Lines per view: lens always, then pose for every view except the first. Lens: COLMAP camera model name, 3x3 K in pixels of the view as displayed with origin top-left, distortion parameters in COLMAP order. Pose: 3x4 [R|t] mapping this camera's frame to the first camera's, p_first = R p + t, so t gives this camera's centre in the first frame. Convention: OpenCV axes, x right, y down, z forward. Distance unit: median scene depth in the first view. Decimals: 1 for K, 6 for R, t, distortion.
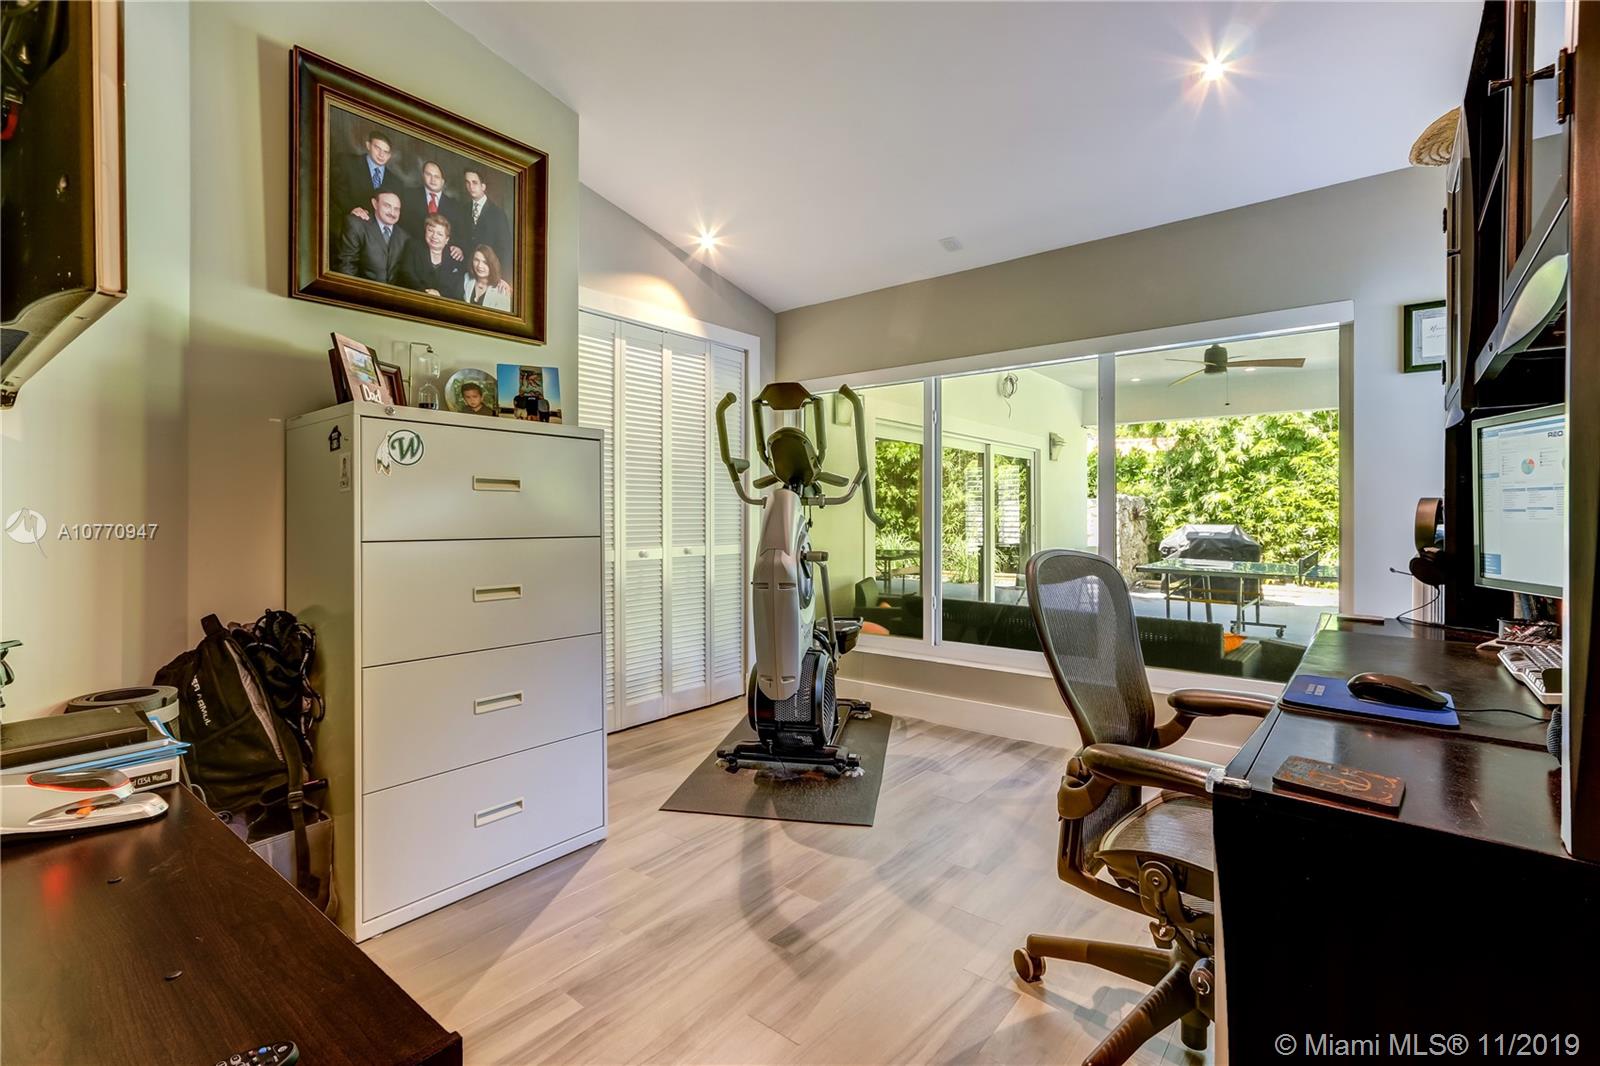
lens RADIAL K [[733.4, 0, 797.3], [0, 733.4, 526.9], [0, 0, 1]] dist [-0.001410, -0.000343]
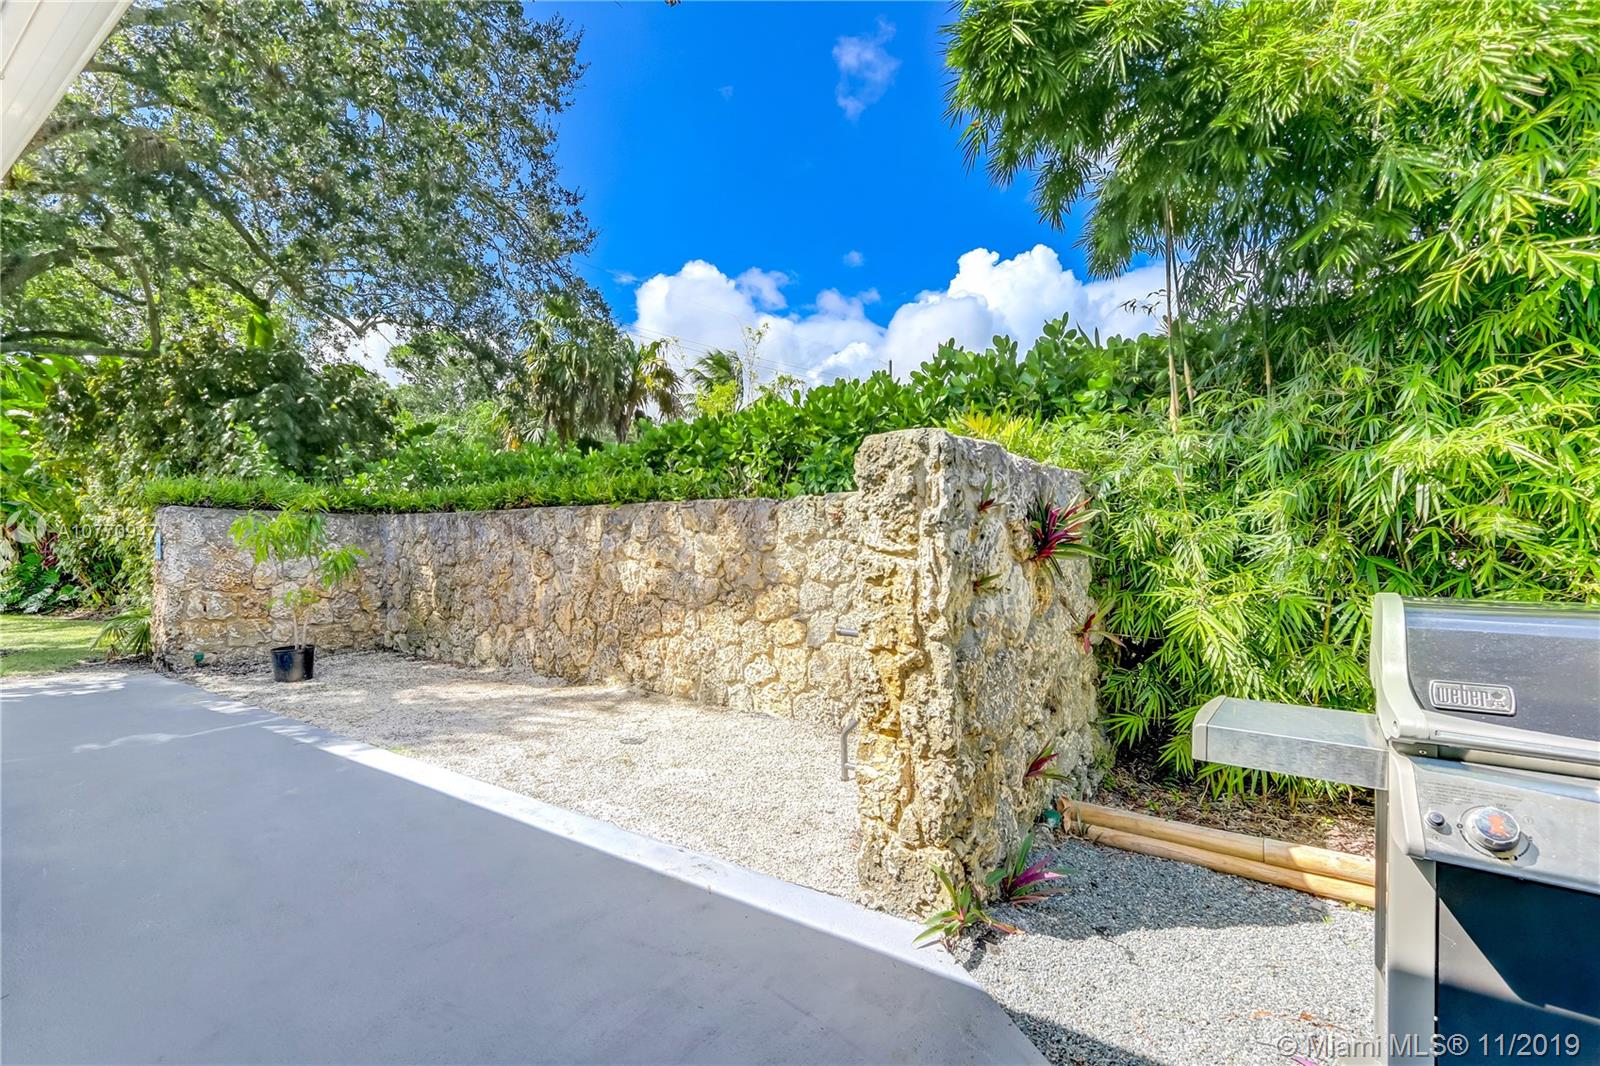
lens RADIAL K [[733.4, 0, 797.3], [0, 733.4, 526.9], [0, 0, 1]] dist [-0.001410, -0.000343]
pose [[0.997717, 0.005770, 0.067283, 0.368934], [-0.005167, 0.999945, -0.009128, -0.015581], [-0.067332, 0.008760, 0.997692, 0.775751]]
